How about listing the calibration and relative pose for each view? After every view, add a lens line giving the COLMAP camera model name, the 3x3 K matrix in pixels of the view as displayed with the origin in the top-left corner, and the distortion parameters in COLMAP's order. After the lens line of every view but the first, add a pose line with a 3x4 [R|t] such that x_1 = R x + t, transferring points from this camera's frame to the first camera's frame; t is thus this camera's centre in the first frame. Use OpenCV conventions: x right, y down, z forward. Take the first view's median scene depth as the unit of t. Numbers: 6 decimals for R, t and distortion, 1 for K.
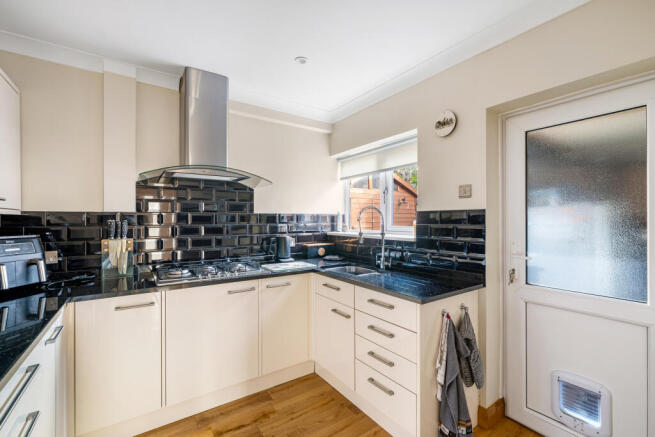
lens RADIAL K [[279.9, 0, 330.1], [0, 279.9, 220.9], [0, 0, 1]] dist [-0.010246, 0.000203]
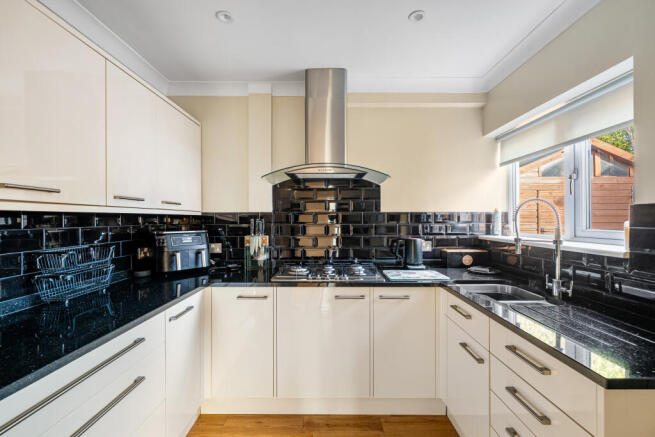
lens RADIAL K [[279.9, 0, 329.3], [0, 279.9, 219.8], [0, 0, 1]] dist [-0.010246, 0.000203]
pose [[0.818178, 0.002356, -0.574960, 0.128352], [-0.003782, 0.999992, -0.001283, -0.000343], [0.574952, 0.003224, 0.818181, 0.188198]]
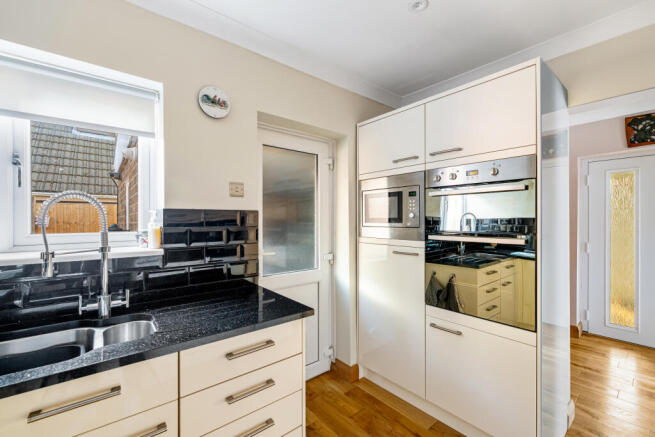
lens RADIAL K [[279.9, 0, 330.1], [0, 279.9, 219.0], [0, 0, 1]] dist [-0.010246, 0.000203]
pose [[-0.079487, 0.000438, 0.996836, -0.361825], [0.000503, 1.000000, -0.000400, -0.008790], [-0.996836, 0.000469, -0.079487, 0.630752]]
